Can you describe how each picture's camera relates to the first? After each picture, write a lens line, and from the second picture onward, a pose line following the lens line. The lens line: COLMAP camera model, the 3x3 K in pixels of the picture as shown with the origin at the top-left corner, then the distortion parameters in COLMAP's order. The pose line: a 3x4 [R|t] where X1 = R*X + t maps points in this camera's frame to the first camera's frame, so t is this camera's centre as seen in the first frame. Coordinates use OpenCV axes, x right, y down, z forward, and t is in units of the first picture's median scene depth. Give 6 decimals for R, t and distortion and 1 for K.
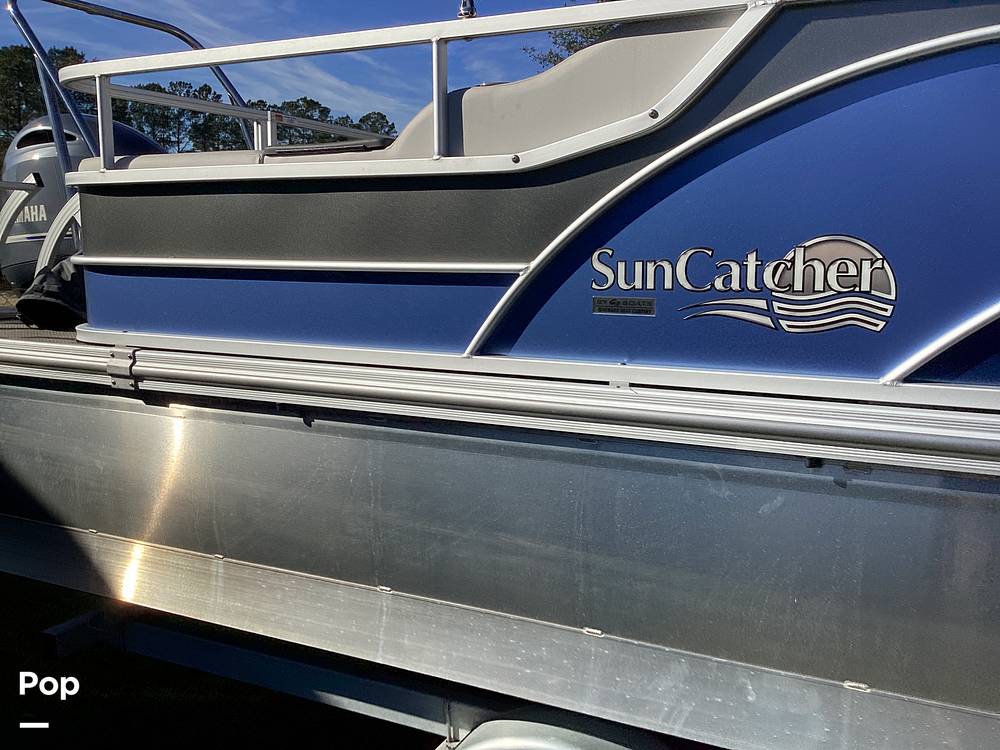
lens RADIAL K [[890.9, 0, 501.0], [0, 890.9, 374.9], [0, 0, 1]] dist [0.073180, -0.141713]
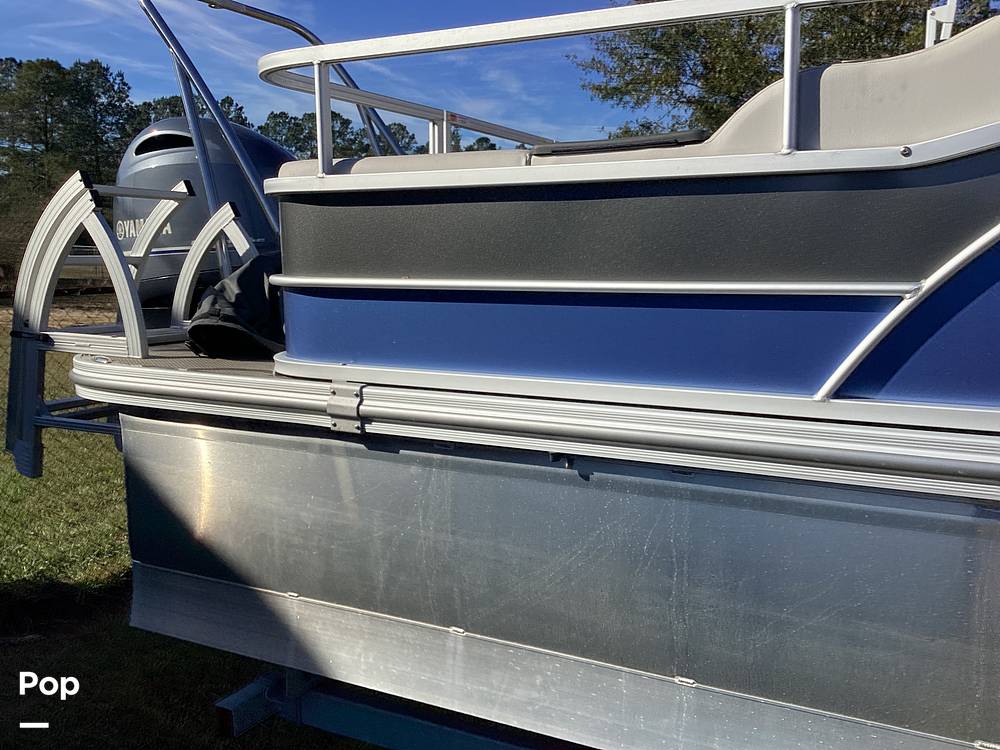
lens RADIAL K [[890.9, 0, 423.6], [0, 890.9, 395.4], [0, 0, 1]] dist [0.073180, -0.141713]
pose [[0.999235, 0.004983, -0.038798, -0.307929], [-0.004794, 0.999976, 0.004942, -0.022961], [0.038822, -0.004752, 0.999235, 0.153690]]
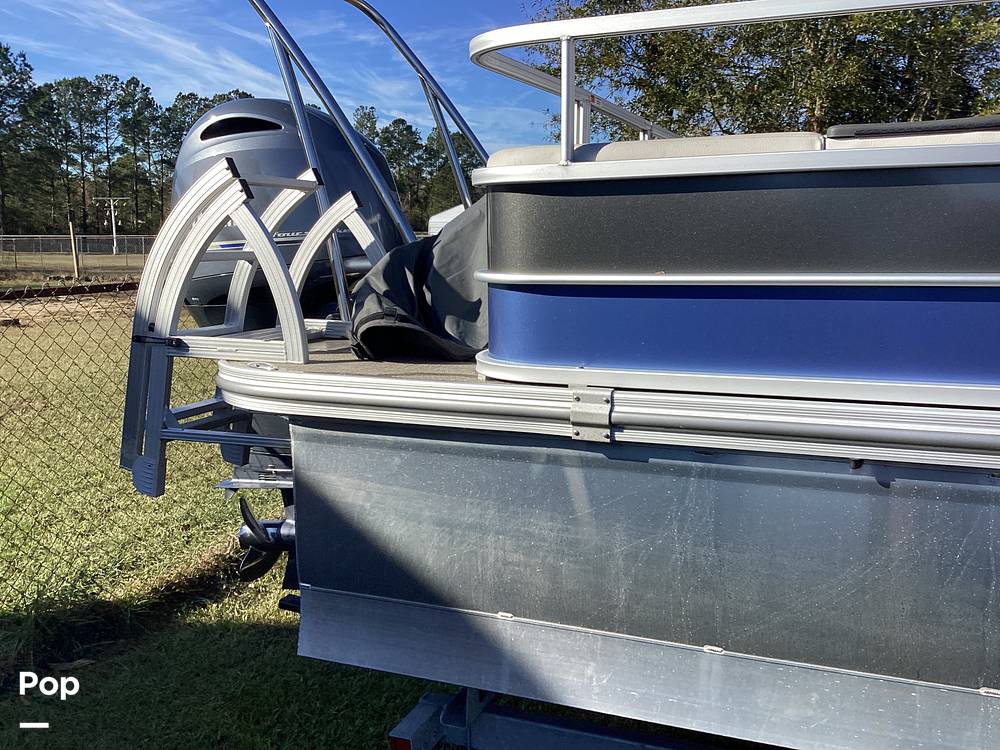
lens RADIAL K [[890.9, 0, 443.2], [0, 890.9, 388.2], [0, 0, 1]] dist [0.073180, -0.141713]
pose [[0.997946, -0.024082, 0.059370, -0.584052], [0.022942, 0.999541, 0.019802, -0.048197], [-0.059820, -0.018400, 0.998040, 0.223481]]
